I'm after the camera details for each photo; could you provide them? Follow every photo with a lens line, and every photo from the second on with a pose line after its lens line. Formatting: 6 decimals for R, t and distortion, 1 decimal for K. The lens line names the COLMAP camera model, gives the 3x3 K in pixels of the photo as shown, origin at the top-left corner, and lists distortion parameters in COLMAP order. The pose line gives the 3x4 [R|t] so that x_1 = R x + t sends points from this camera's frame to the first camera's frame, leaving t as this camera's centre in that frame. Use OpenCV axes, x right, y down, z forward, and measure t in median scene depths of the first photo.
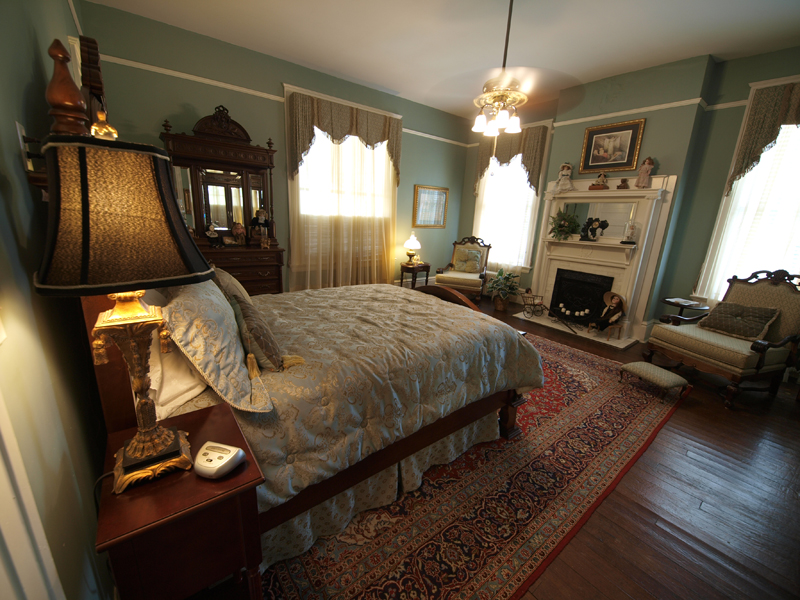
lens RADIAL K [[326.2, 0, 399.9], [0, 326.2, 301.0], [0, 0, 1]] dist [-0.006163, -0.002285]
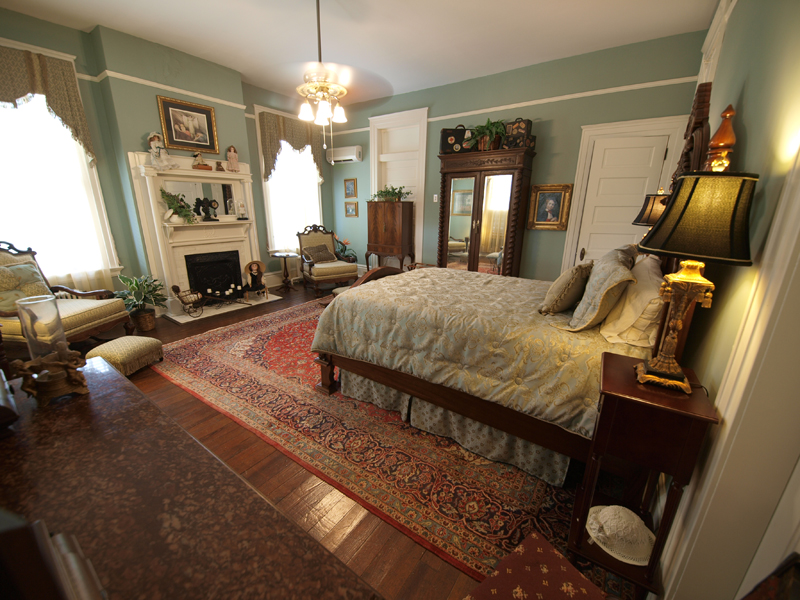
lens RADIAL K [[326.2, 0, 397.8], [0, 326.2, 300.6], [0, 0, 1]] dist [-0.006163, -0.002285]
pose [[-0.273444, -0.317346, 0.908031, -0.601853], [0.220747, 0.898110, 0.380354, -0.227454], [-0.936215, 0.304451, -0.175529, 0.733679]]
